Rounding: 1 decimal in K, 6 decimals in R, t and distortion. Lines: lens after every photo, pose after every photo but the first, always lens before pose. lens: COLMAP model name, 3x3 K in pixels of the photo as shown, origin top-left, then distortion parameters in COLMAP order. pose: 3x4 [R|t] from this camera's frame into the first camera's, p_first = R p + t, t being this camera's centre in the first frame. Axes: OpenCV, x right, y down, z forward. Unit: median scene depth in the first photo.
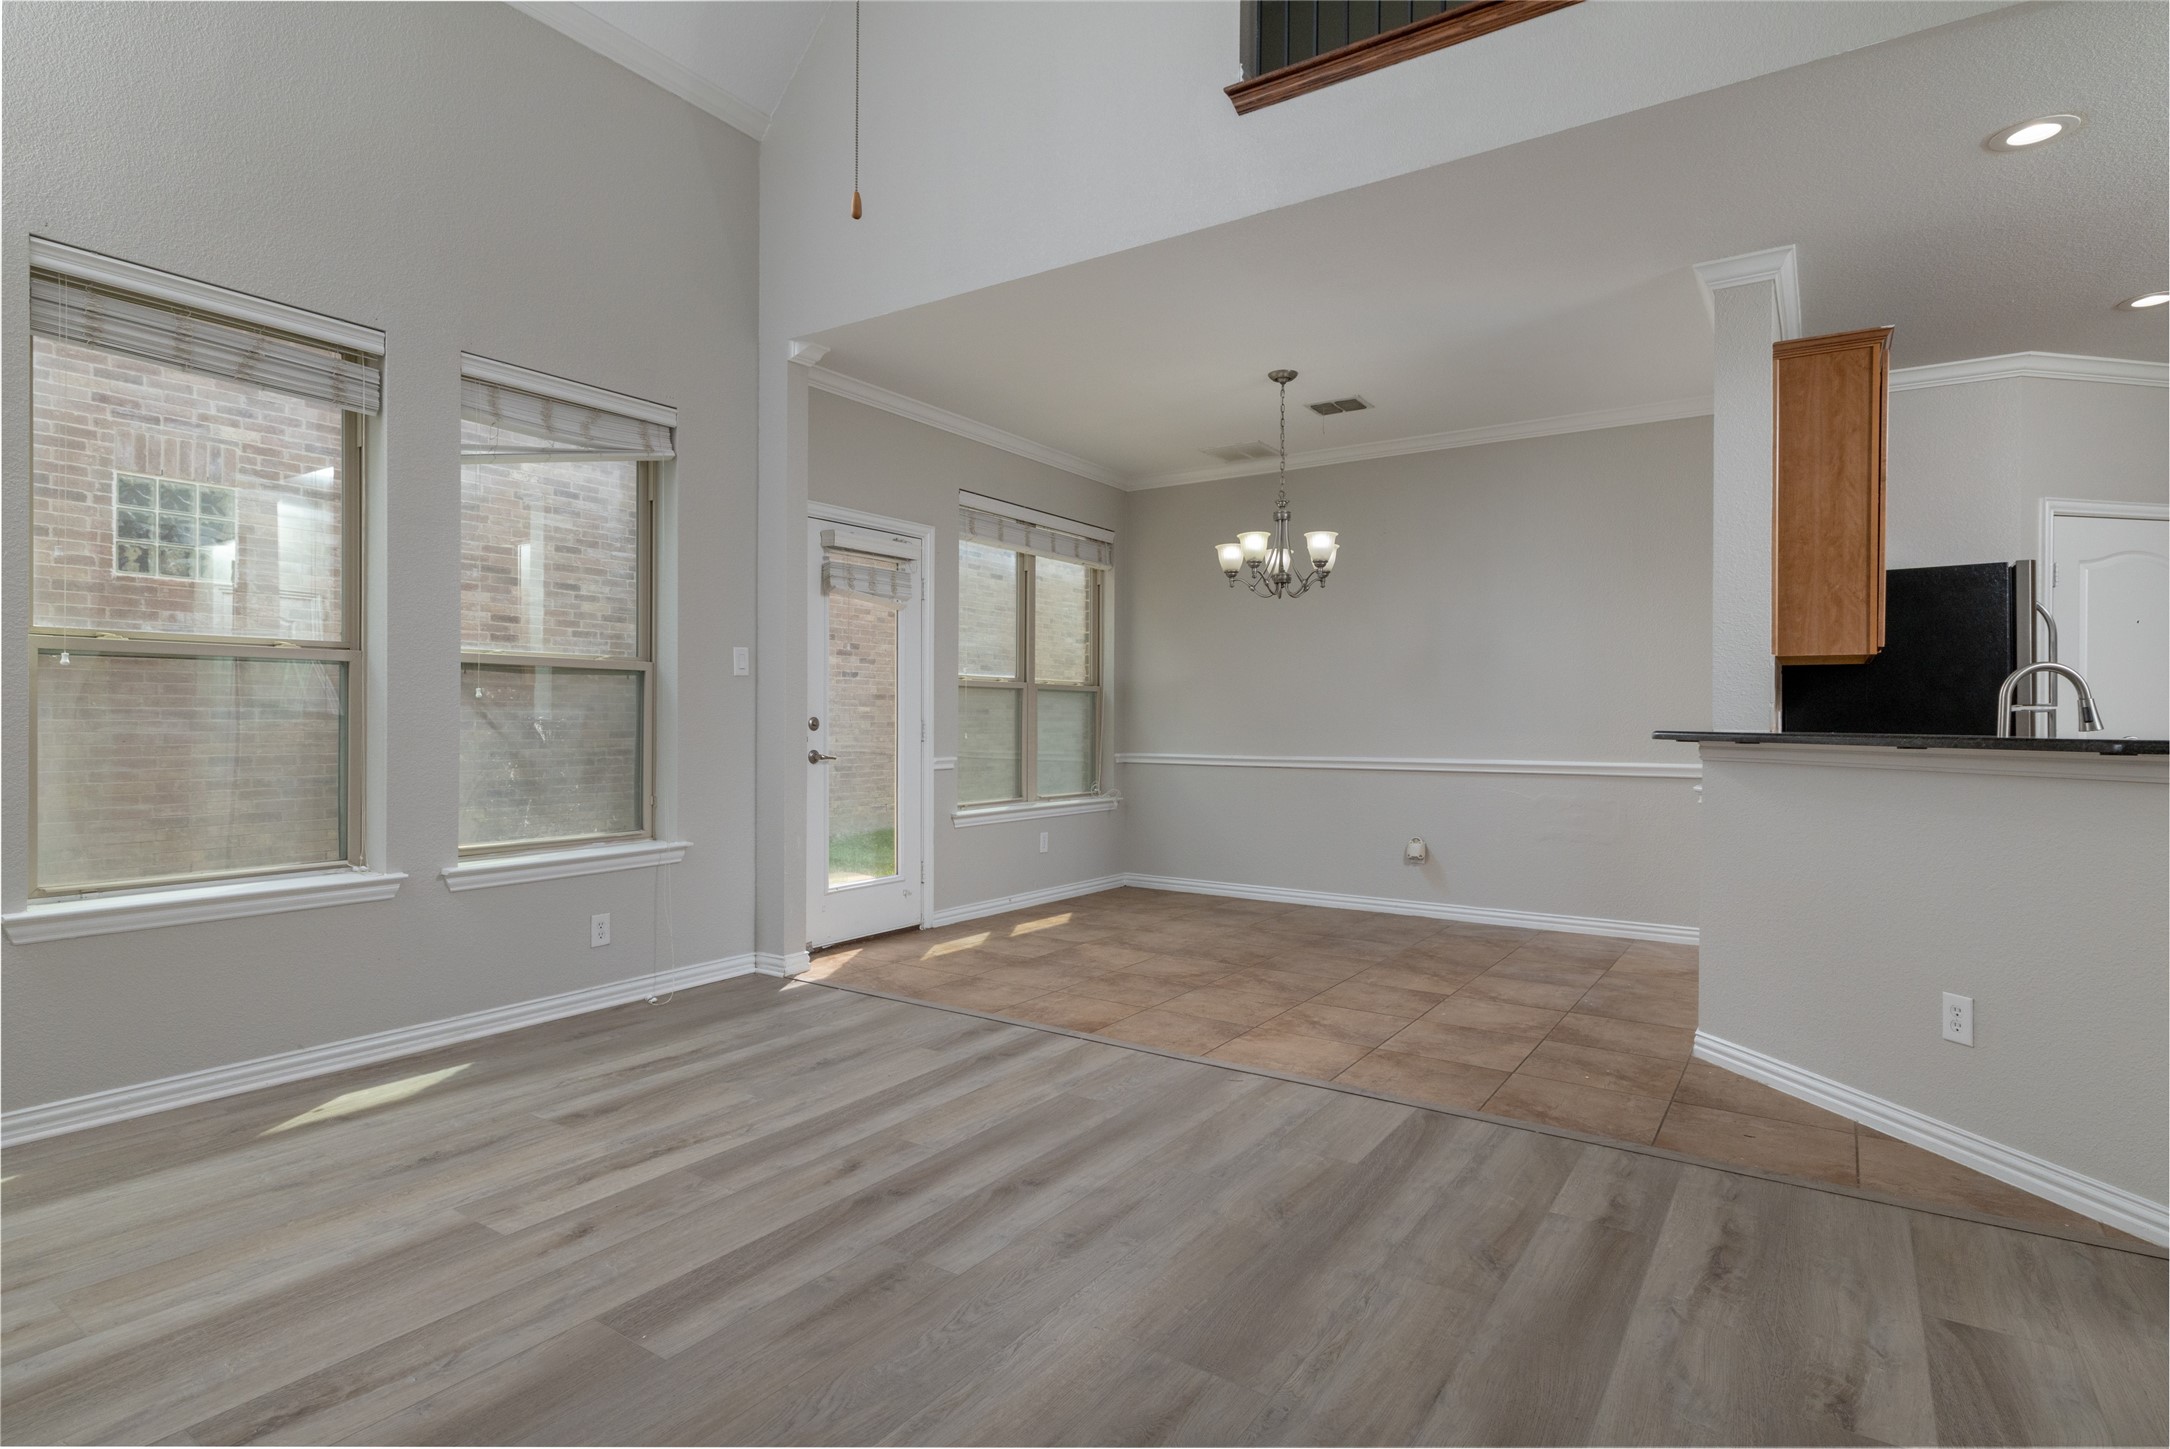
lens RADIAL K [[1114.8, 0, 1077.6], [0, 1114.8, 718.5], [0, 0, 1]] dist [-0.001187, 0.001565]
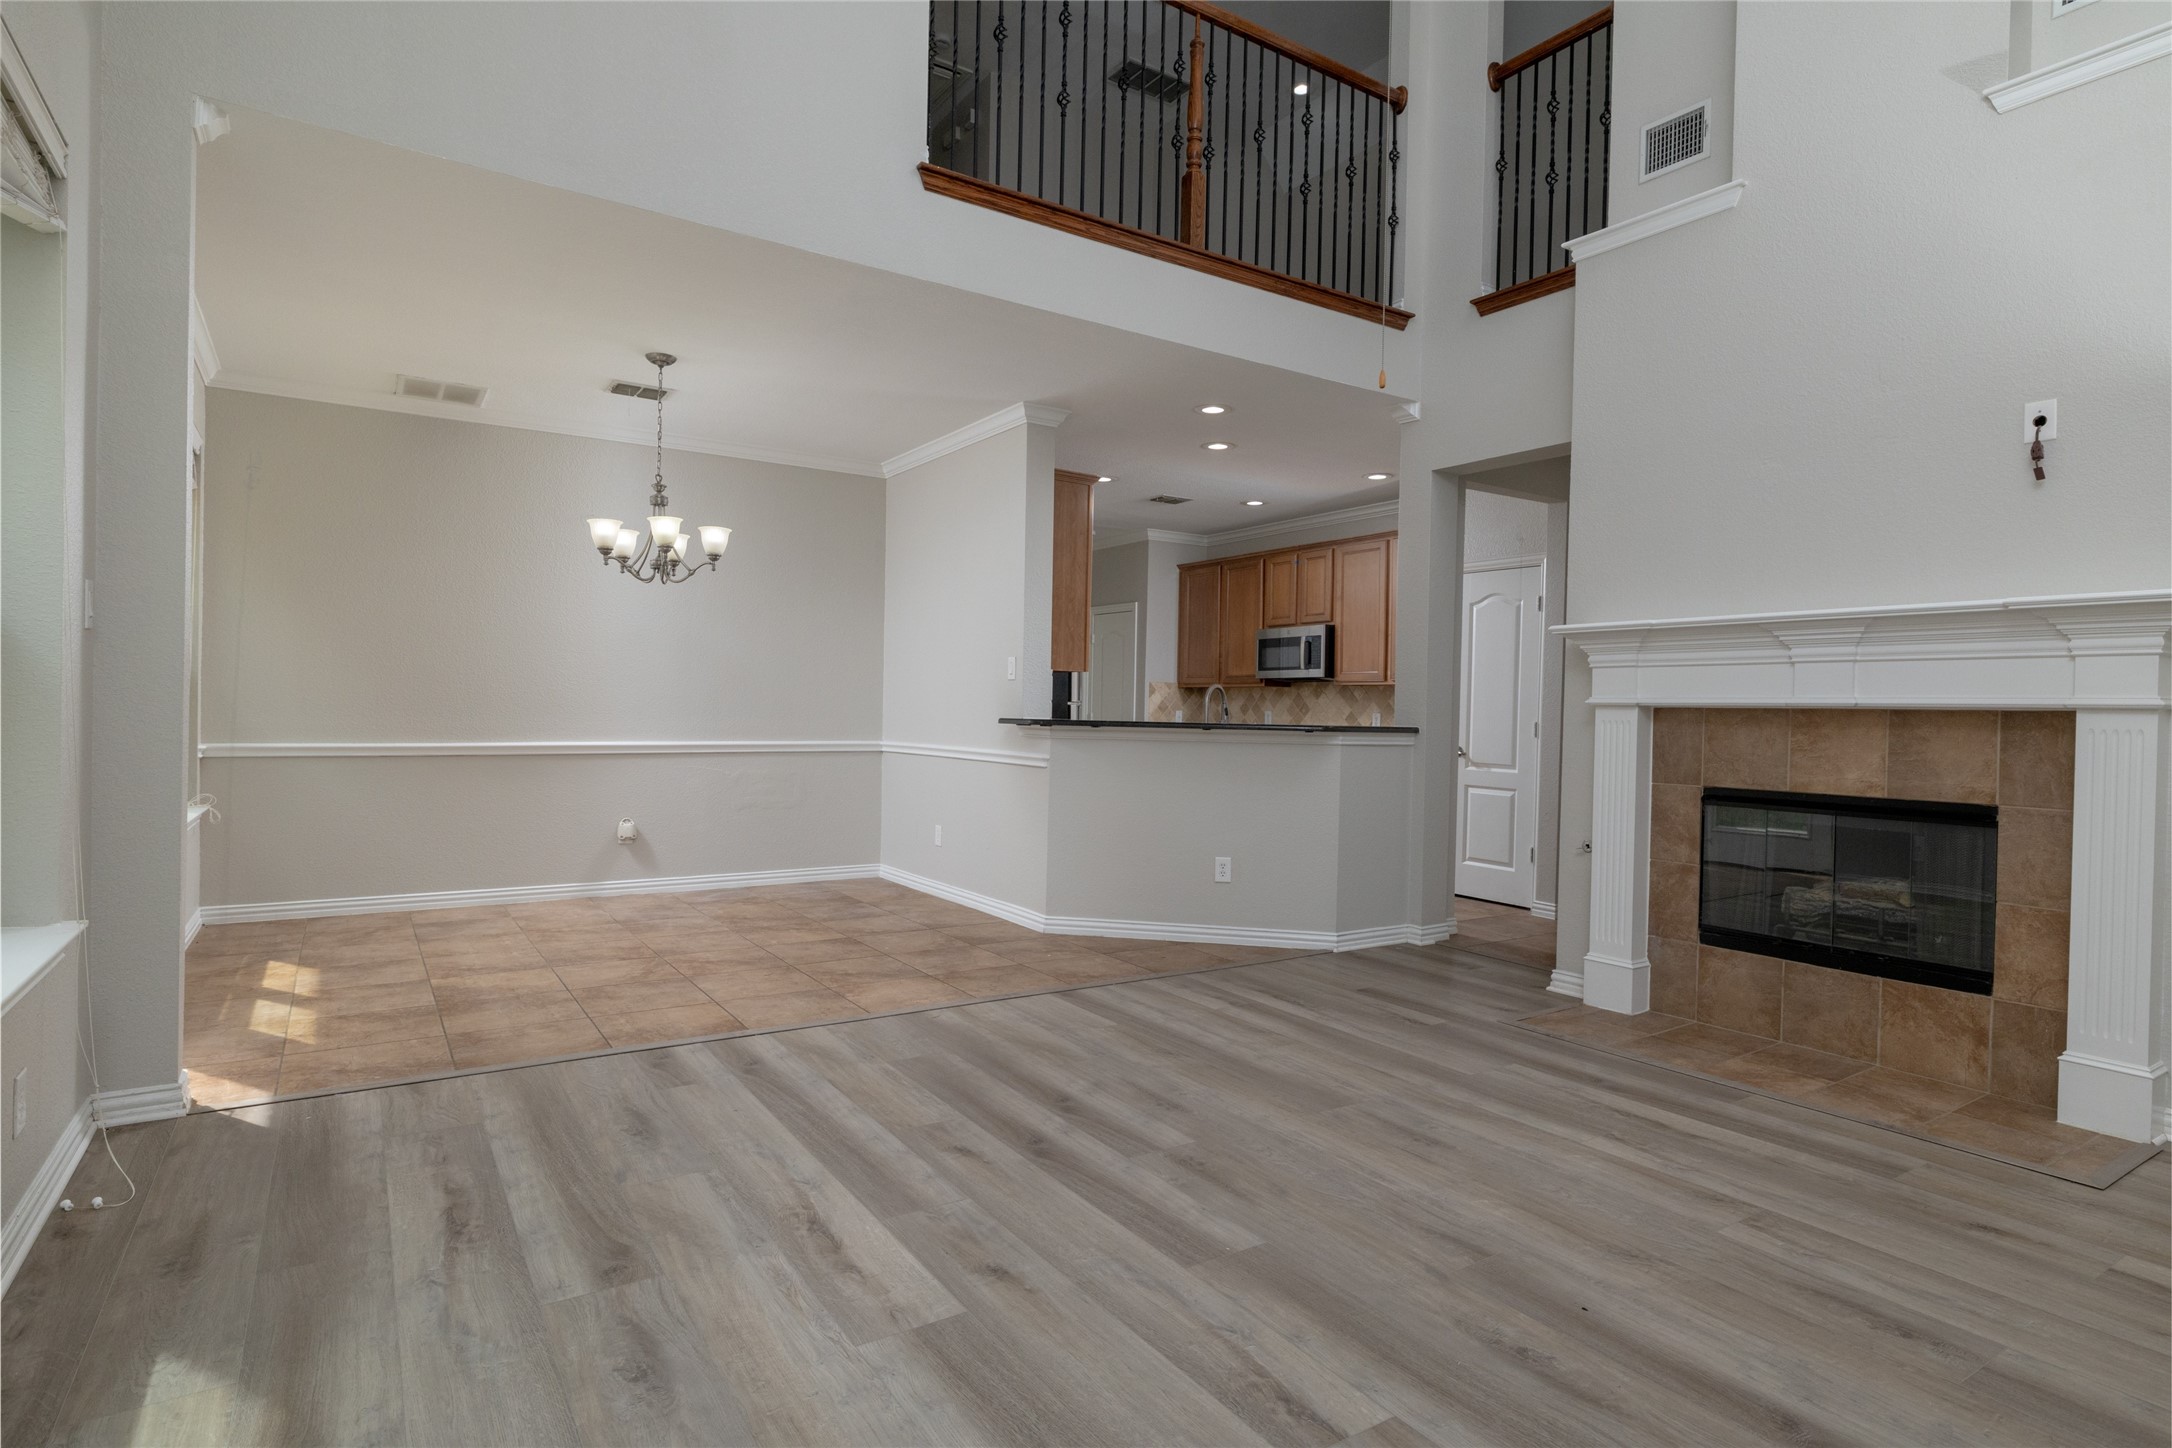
lens RADIAL K [[1115.9, 0, 1078.6], [0, 1115.9, 718.0], [0, 0, 1]] dist [-0.001187, 0.001565]
pose [[0.381701, -0.005219, 0.924271, -0.774294], [-0.016432, 0.999788, 0.012432, -0.008864], [-0.924140, -0.019933, 0.381534, 0.357065]]
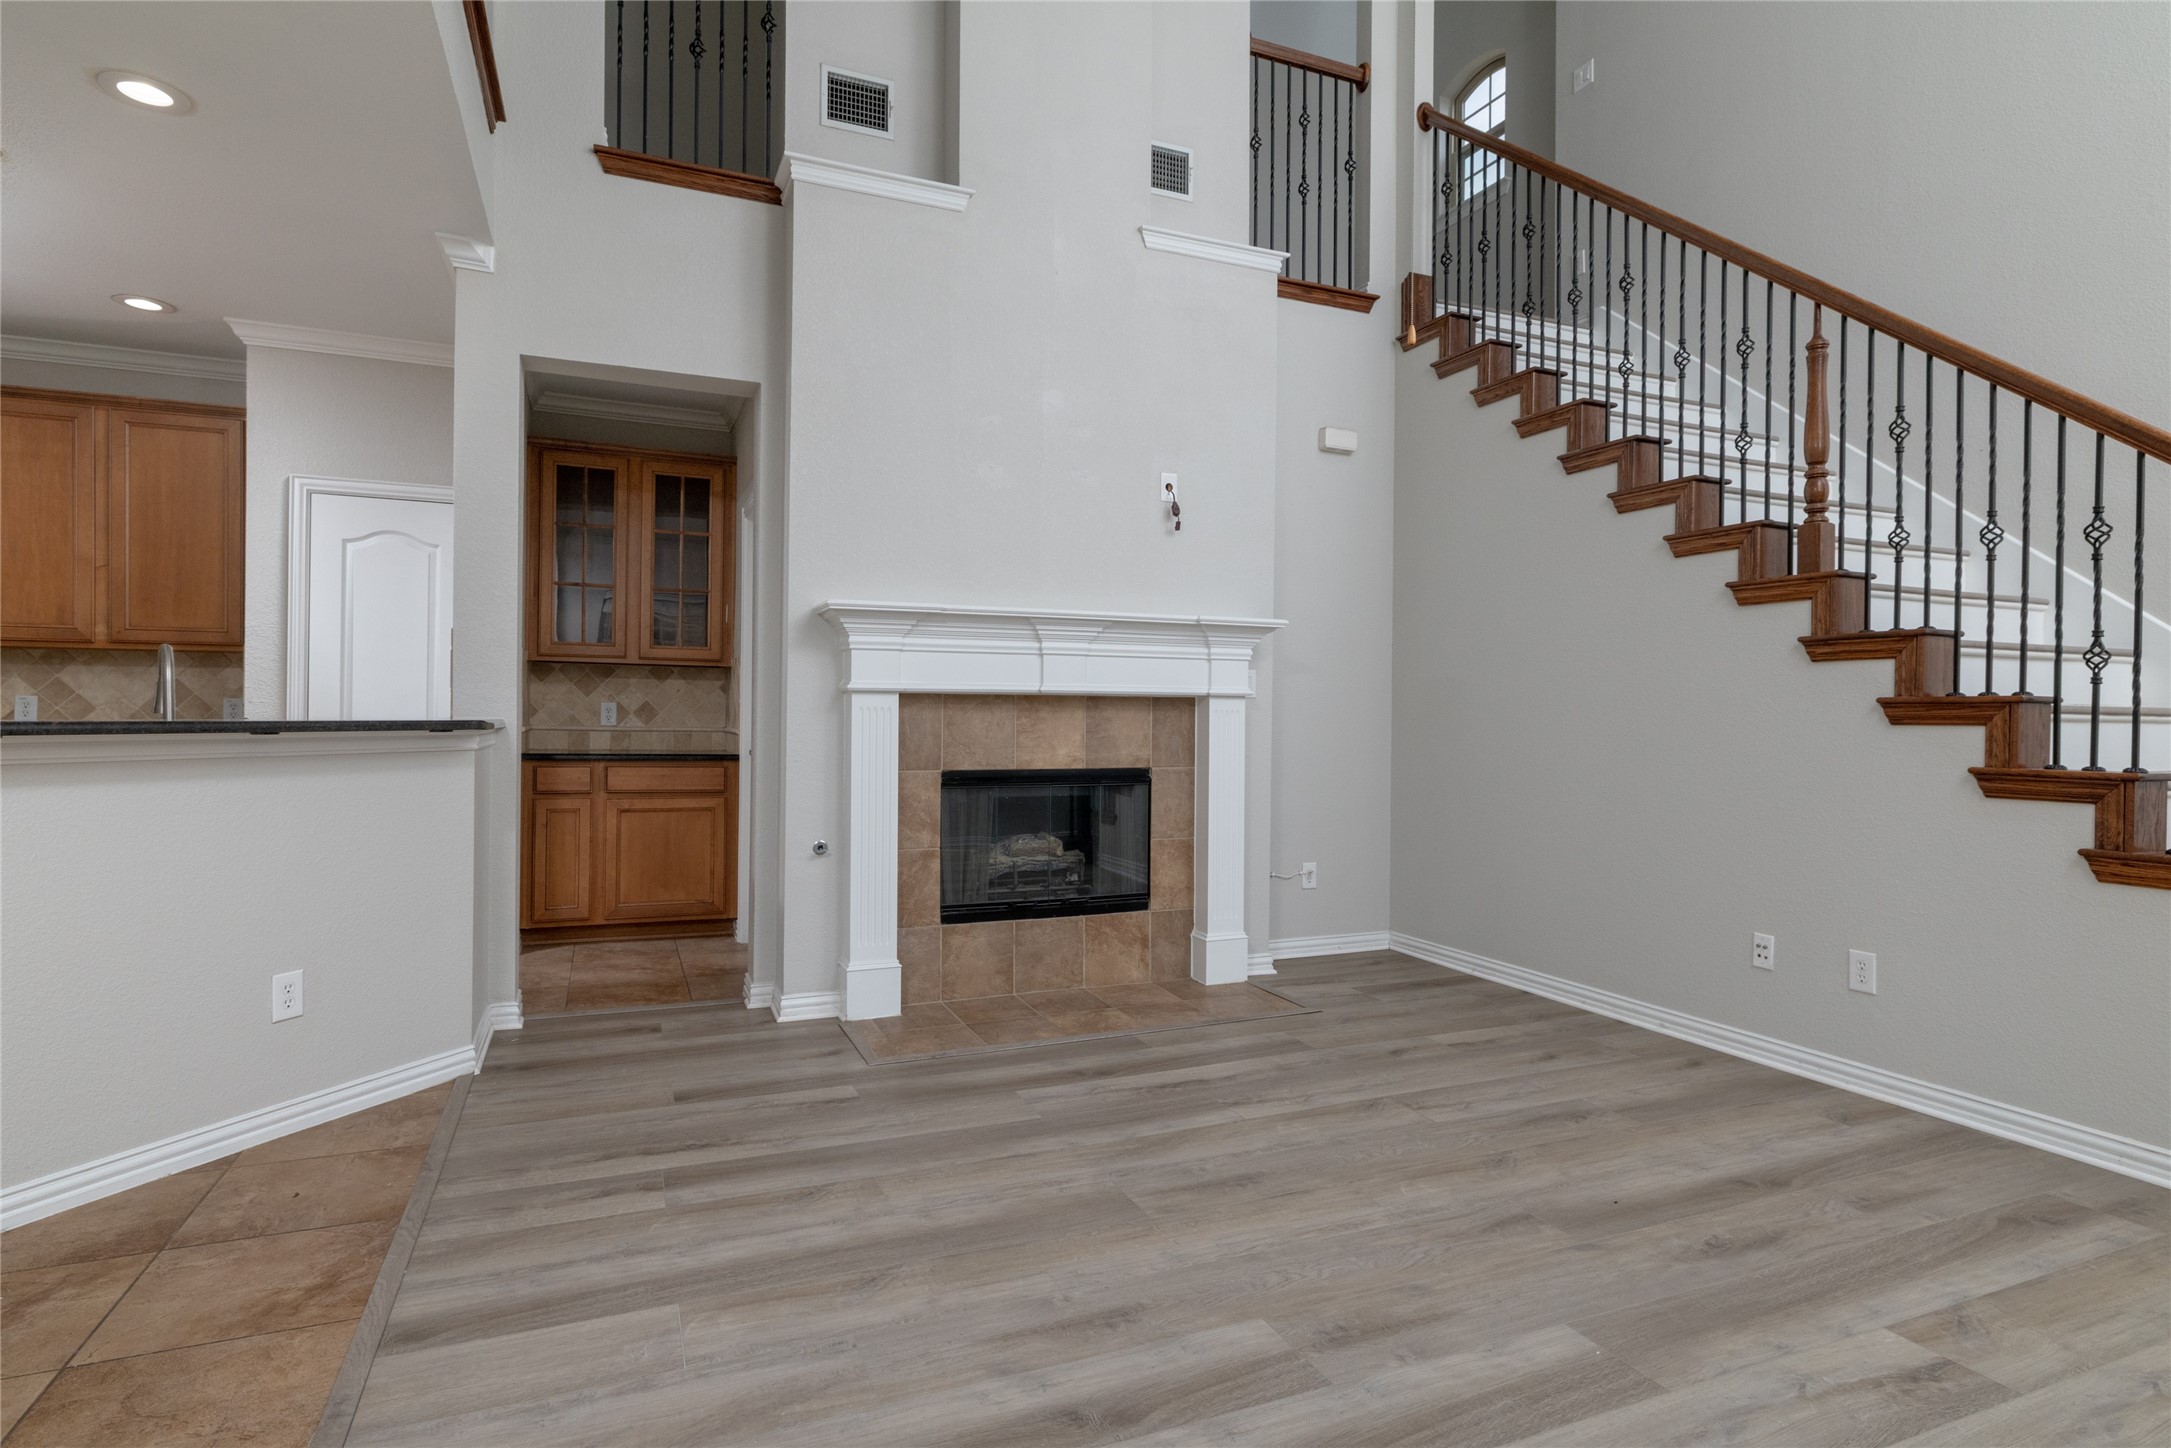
lens RADIAL K [[1115.3, 0, 1078.1], [0, 1115.3, 718.0], [0, 0, 1]] dist [-0.001187, 0.001565]
pose [[-0.840641, -0.017165, 0.541320, -0.265491], [-0.013788, 0.999852, 0.010293, -0.004494], [-0.541417, 0.001189, -0.840753, 1.047082]]
